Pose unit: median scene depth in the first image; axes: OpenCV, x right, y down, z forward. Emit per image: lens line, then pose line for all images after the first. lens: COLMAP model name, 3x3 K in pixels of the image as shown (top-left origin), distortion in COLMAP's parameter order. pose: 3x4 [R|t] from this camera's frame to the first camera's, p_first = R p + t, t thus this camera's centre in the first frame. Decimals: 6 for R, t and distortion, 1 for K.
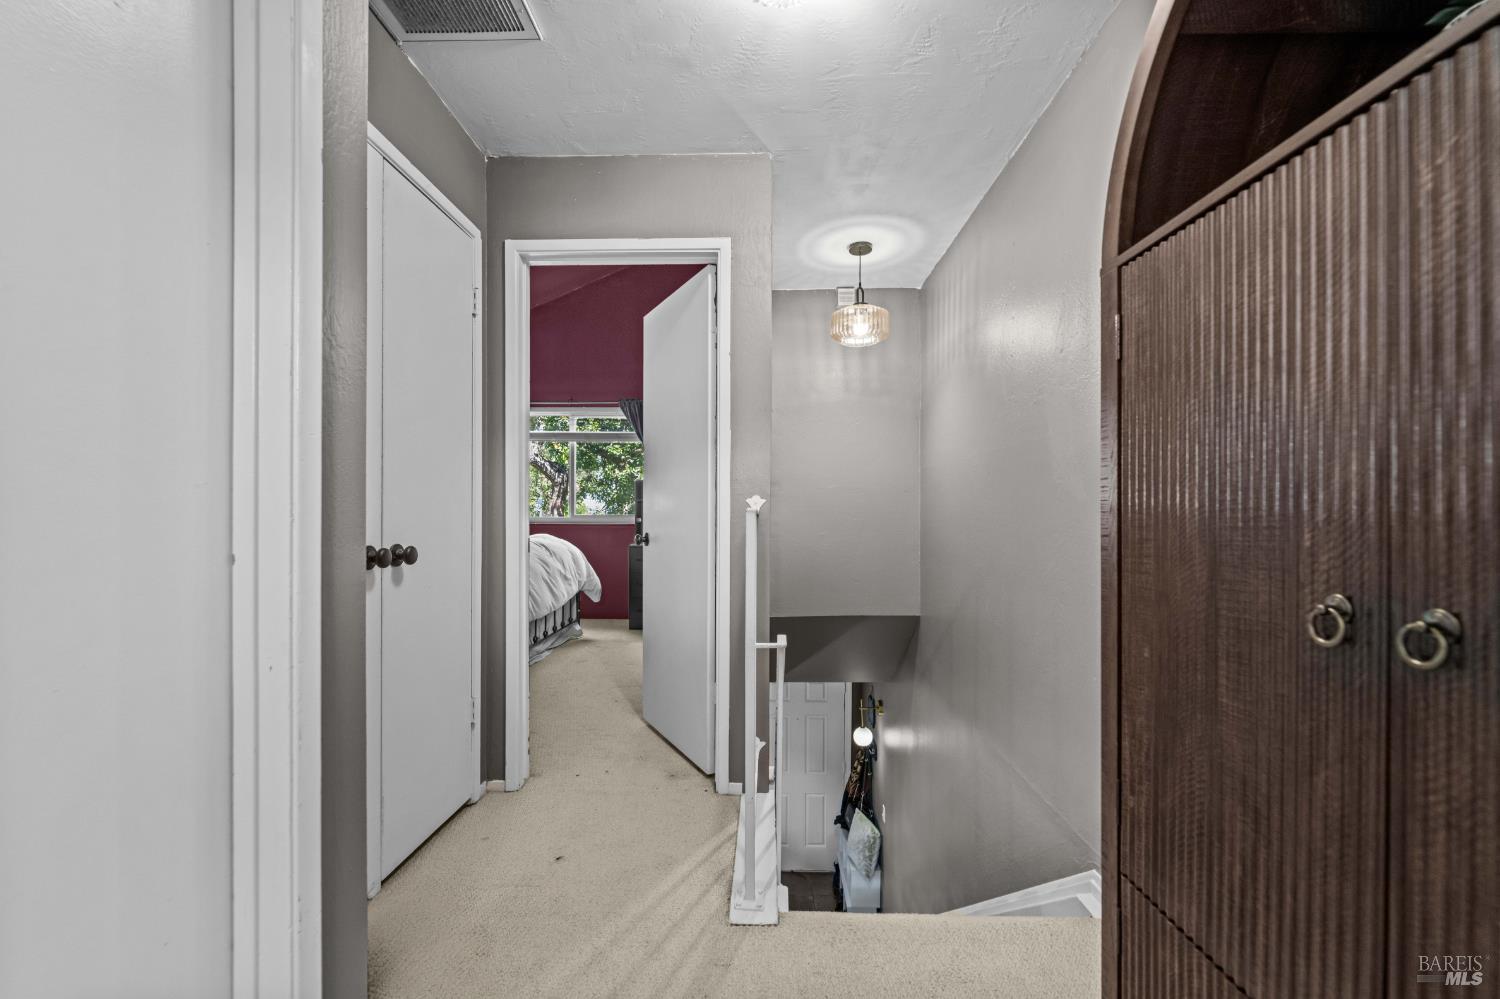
lens RADIAL K [[611.2, 0, 747.9], [0, 611.2, 509.5], [0, 0, 1]] dist [-0.002227, -0.000544]
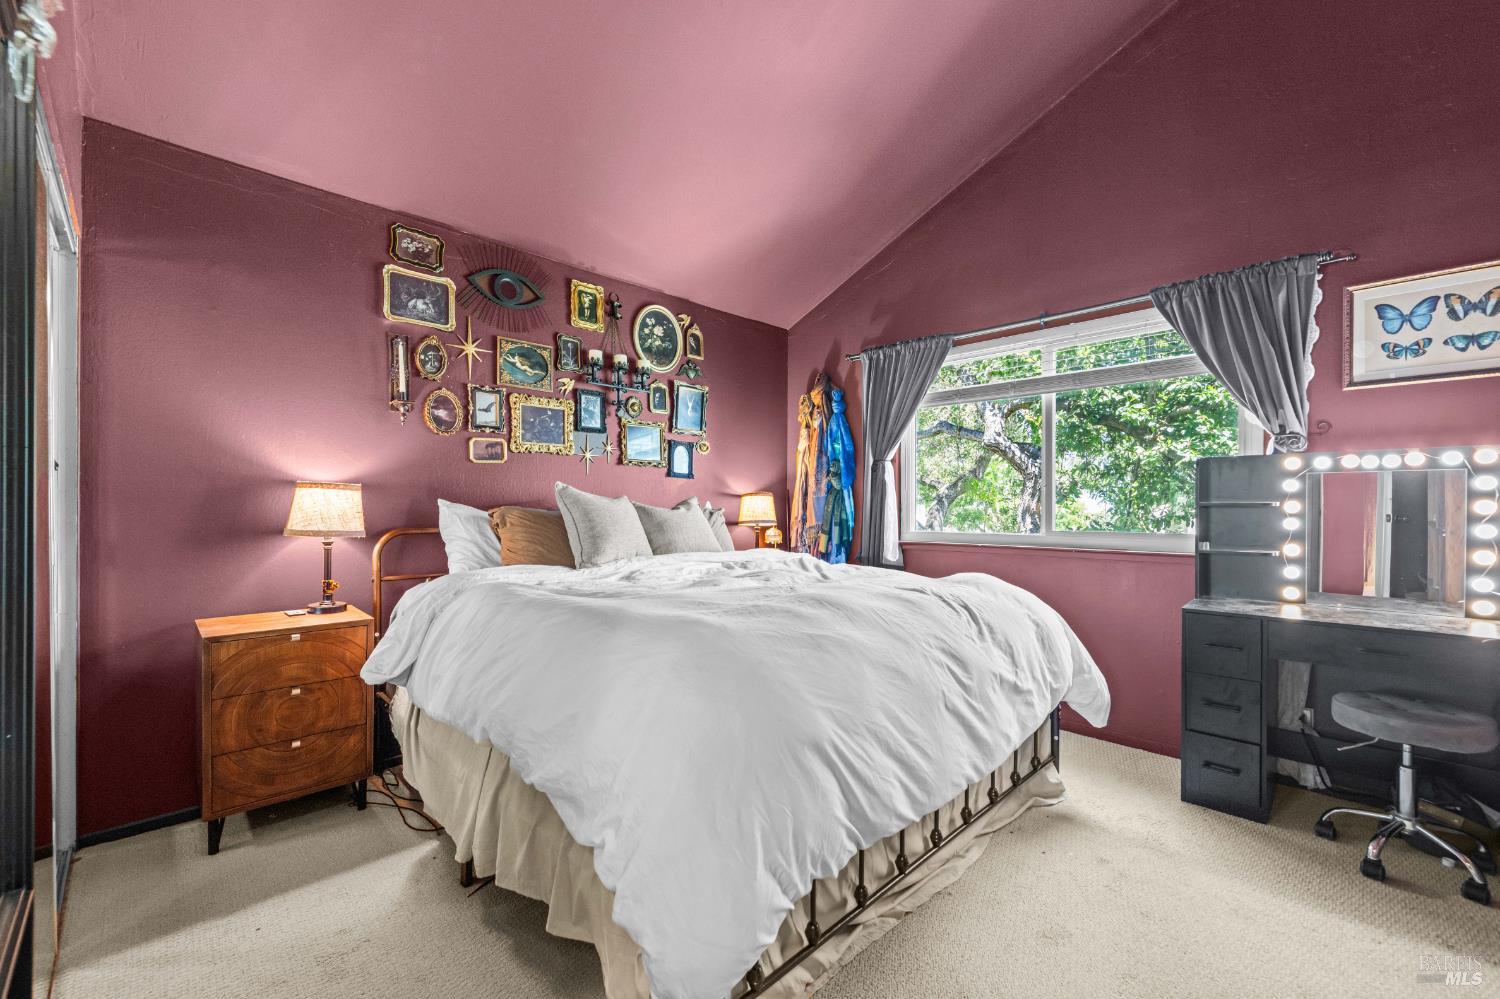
lens RADIAL K [[611.2, 0, 743.3], [0, 611.2, 509.4], [0, 0, 1]] dist [-0.002227, -0.000544]
pose [[0.718053, -0.000016, -0.695988, -0.083888], [0.002204, 0.999995, 0.002251, -0.009385], [0.695985, -0.003150, 0.718050, 0.338879]]
